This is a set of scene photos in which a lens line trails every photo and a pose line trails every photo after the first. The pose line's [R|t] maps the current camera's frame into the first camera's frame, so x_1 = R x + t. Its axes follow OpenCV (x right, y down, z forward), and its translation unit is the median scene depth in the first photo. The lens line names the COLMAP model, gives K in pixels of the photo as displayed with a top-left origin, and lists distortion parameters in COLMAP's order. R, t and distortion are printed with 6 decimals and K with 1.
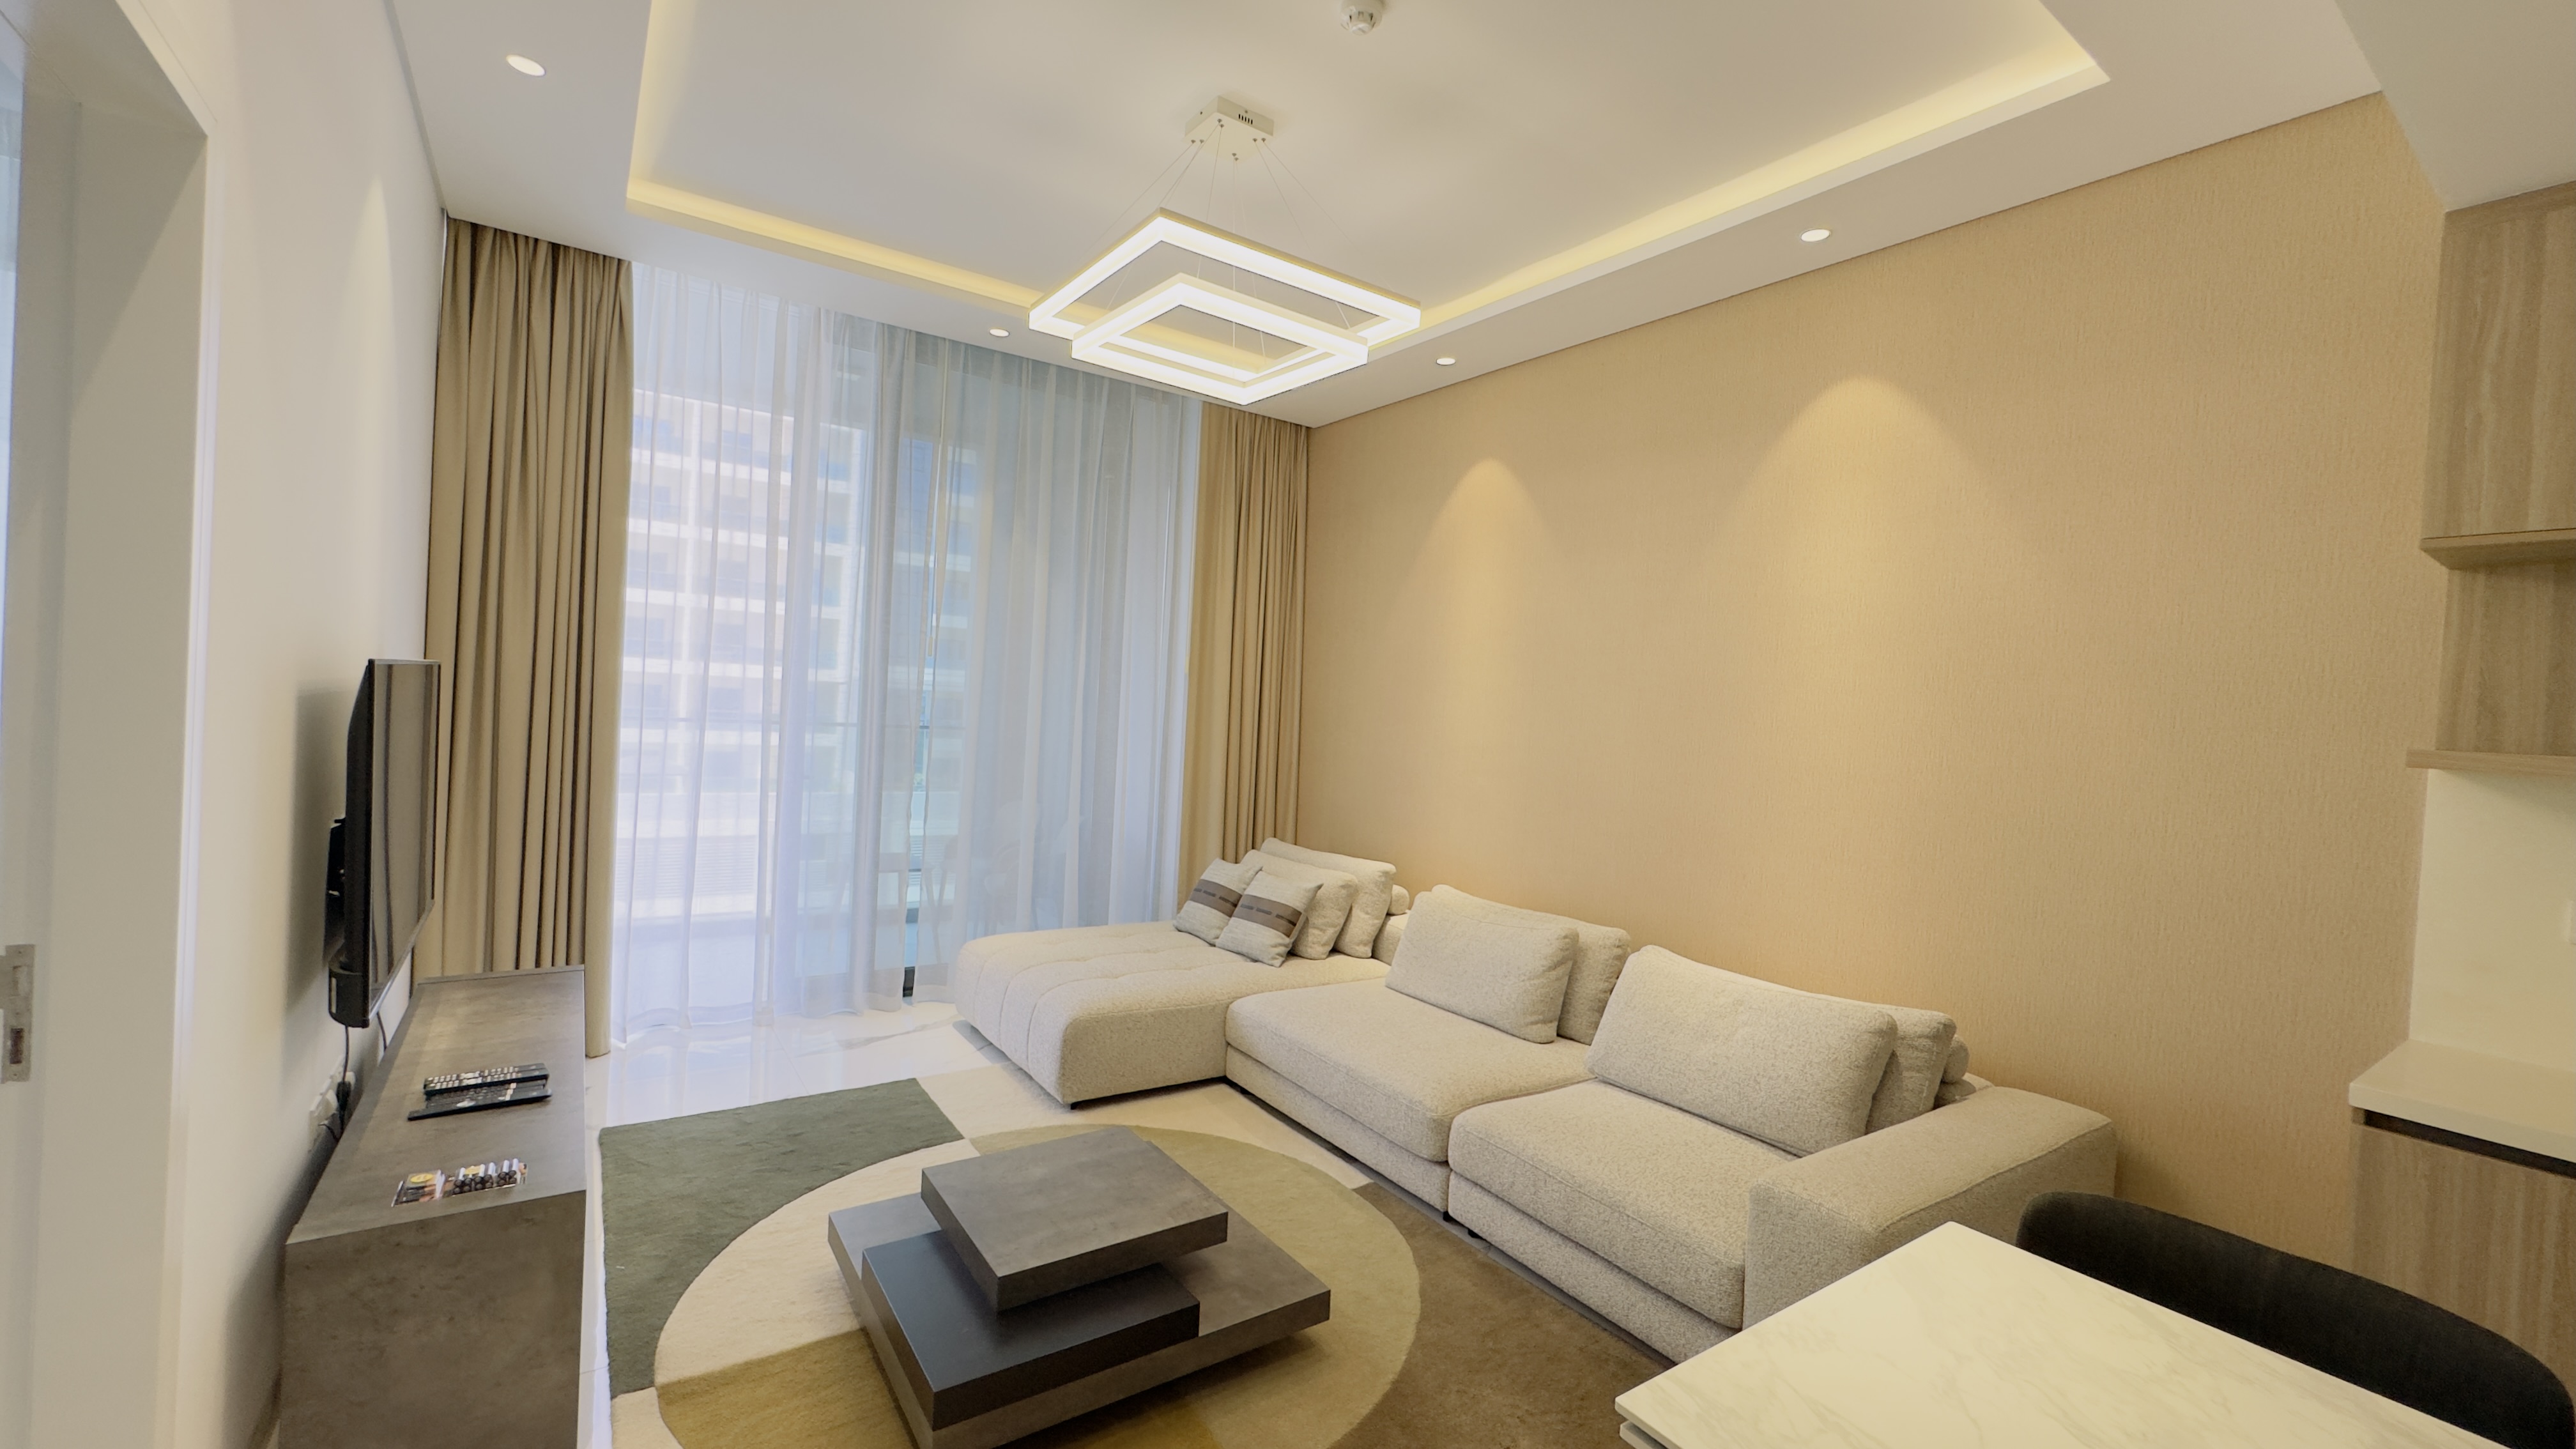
lens RADIAL K [[1017.9, 0, 1286.1], [0, 1017.9, 722.2], [0, 0, 1]] dist [-0.009176, -0.000044]
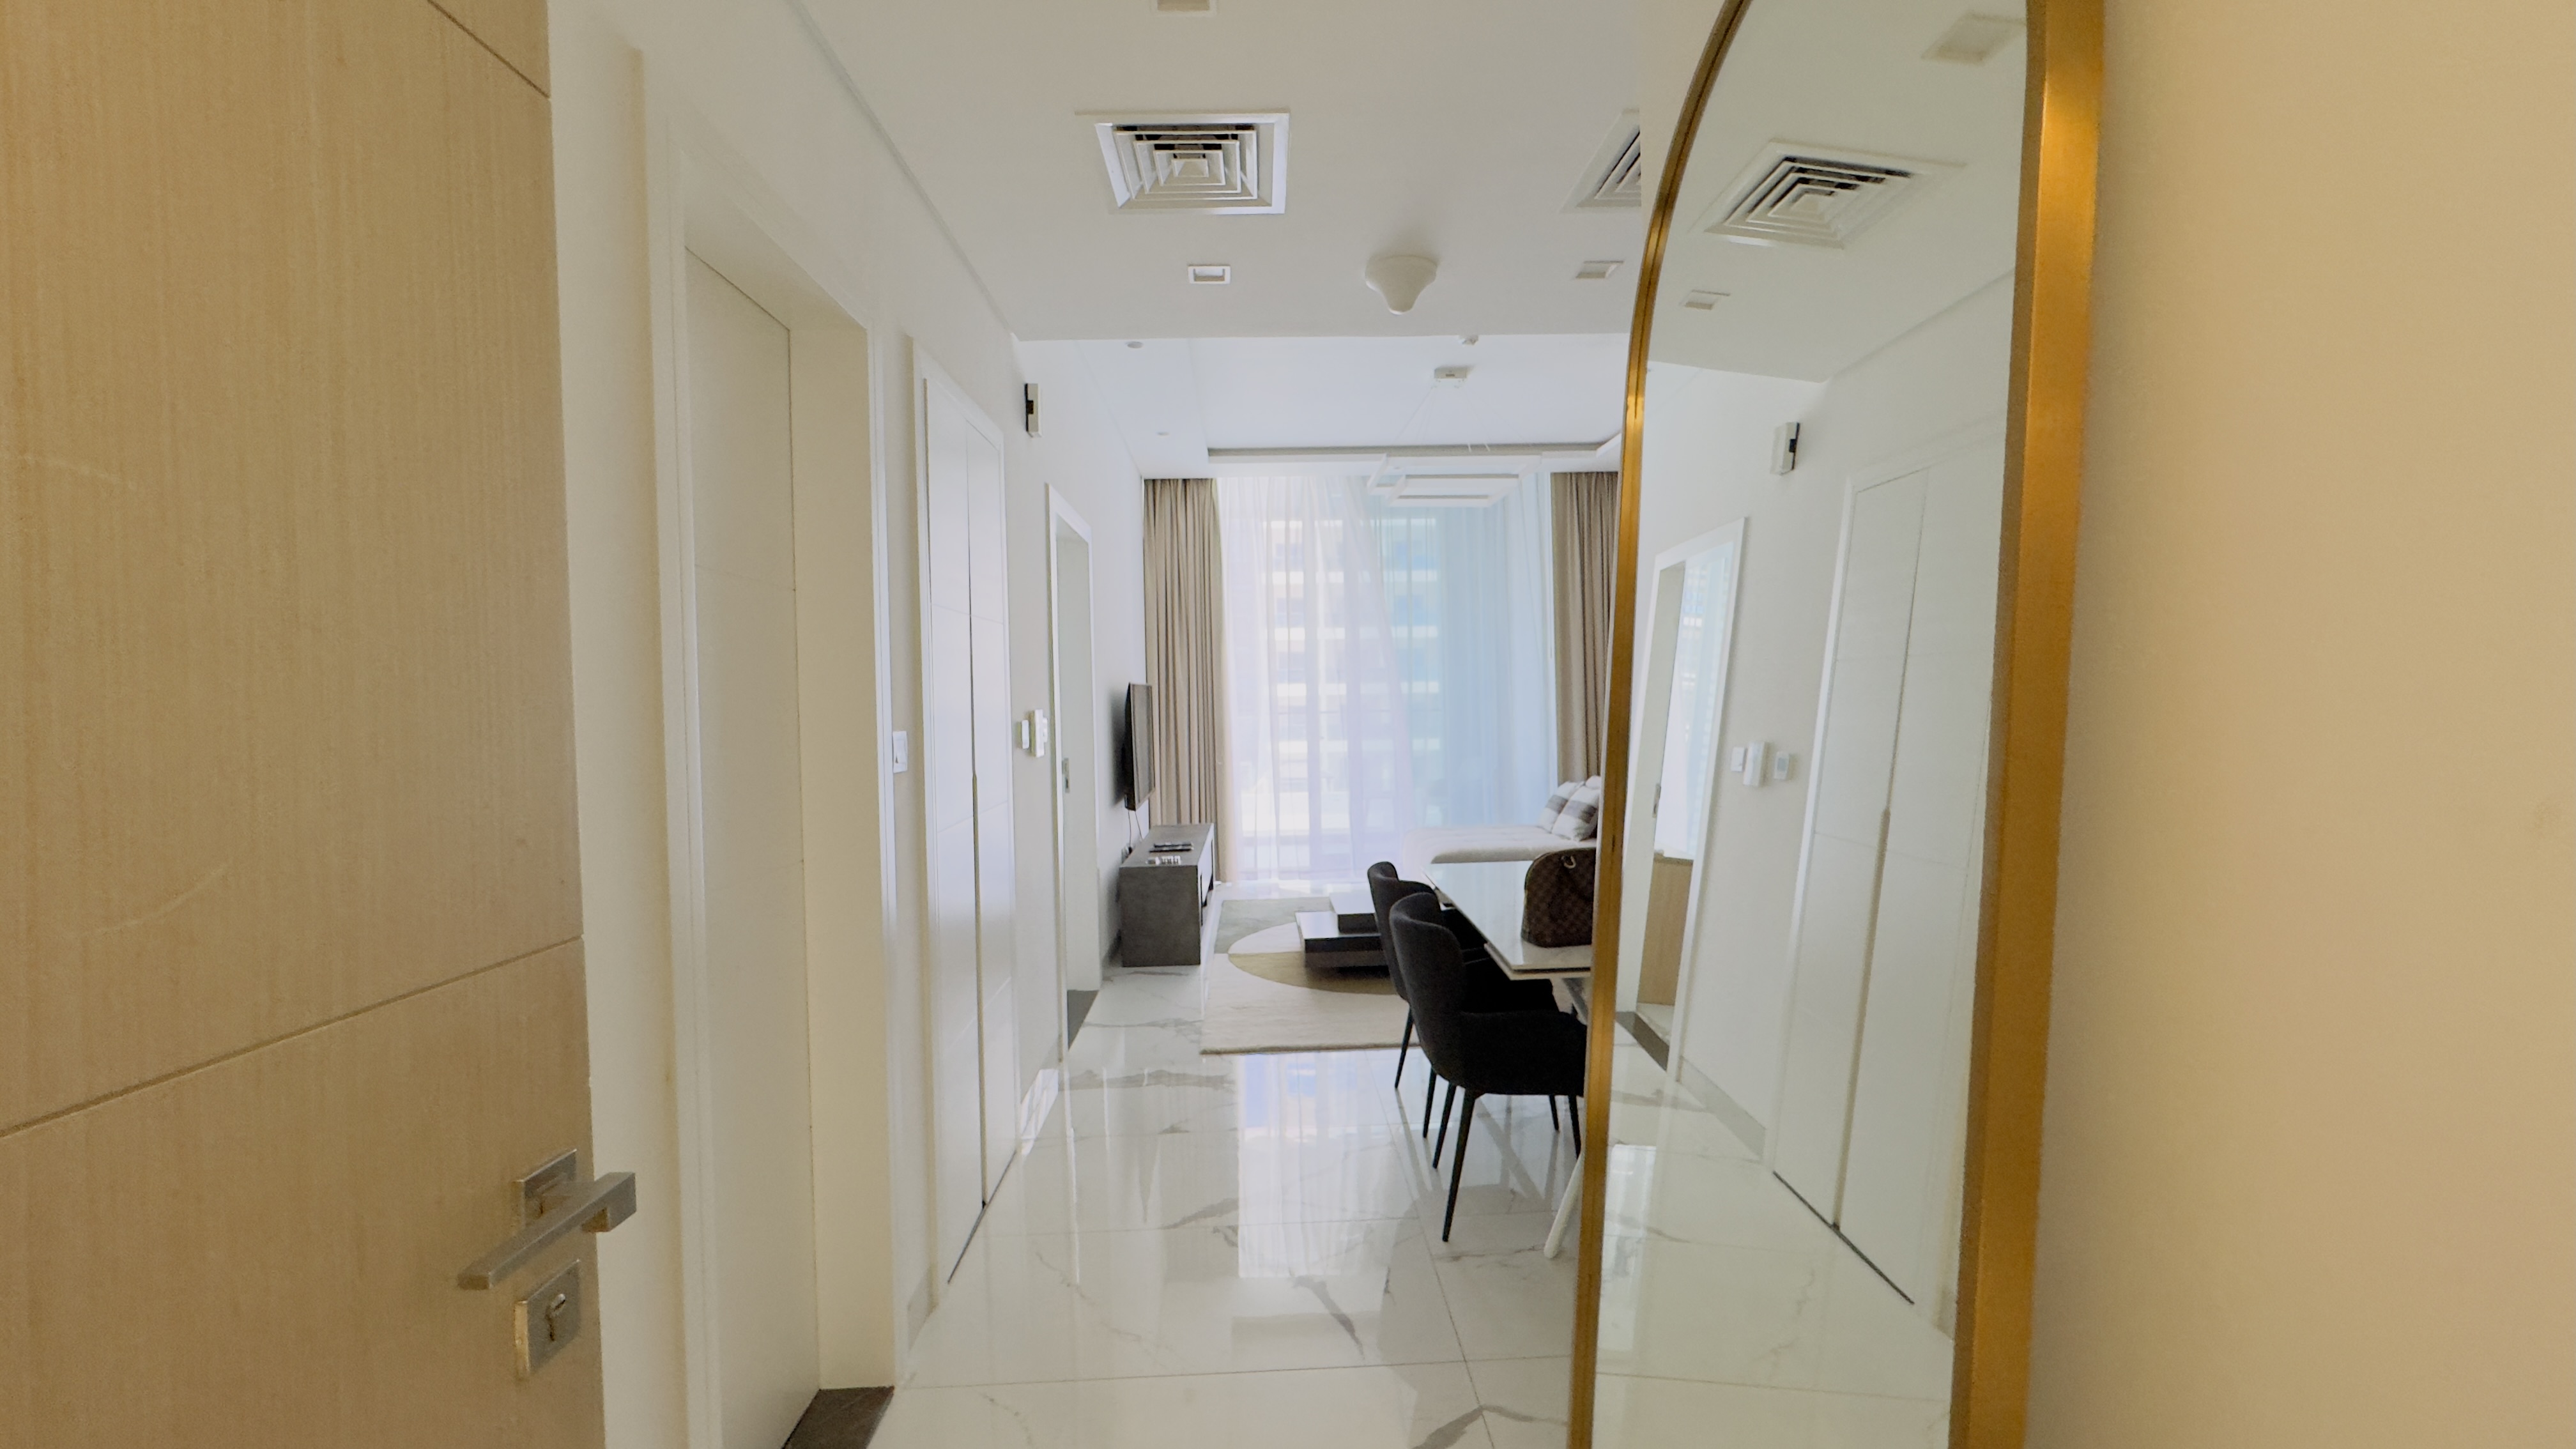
lens RADIAL K [[1047.6, 0, 1283.4], [0, 1047.6, 718.6], [0, 0, 1]] dist [-0.001776, 0.000329]
pose [[0.832396, -0.062765, -0.550616, 0.608448], [0.058039, 0.997975, -0.026019, 0.082371], [0.551134, -0.010299, 0.834353, -0.695400]]
